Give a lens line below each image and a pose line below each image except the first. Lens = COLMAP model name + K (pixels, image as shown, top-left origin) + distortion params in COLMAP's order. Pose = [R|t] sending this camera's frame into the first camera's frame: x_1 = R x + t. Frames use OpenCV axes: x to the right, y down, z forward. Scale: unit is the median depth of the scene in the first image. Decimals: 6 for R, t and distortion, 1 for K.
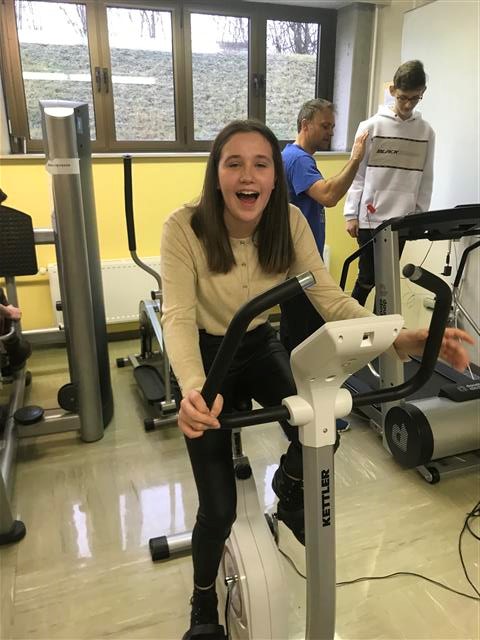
lens RADIAL K [[523.3, 0, 240.0], [0, 523.3, 320.0], [0, 0, 1]] dist [-0.007843, -0.012221]
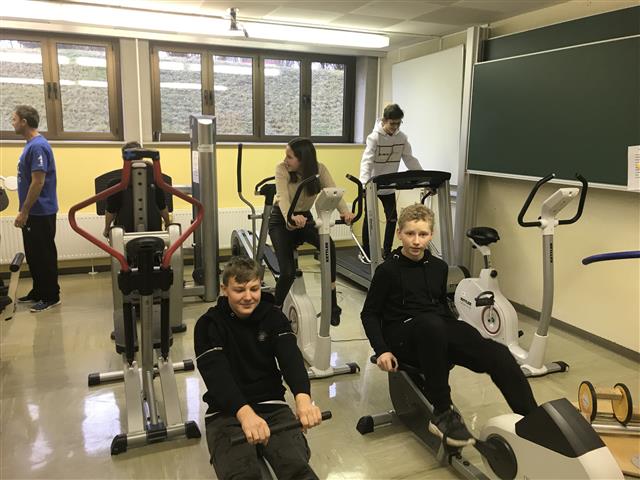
lens RADIAL K [[523.3, 0, 320.0], [0, 523.3, 240.0], [0, 0, 1]] dist [-0.007843, -0.012221]
pose [[0.998181, 0.005750, 0.060012, -0.018705], [0.001908, 0.991930, -0.126775, 0.195585], [-0.060256, 0.126659, 0.990115, -0.610861]]
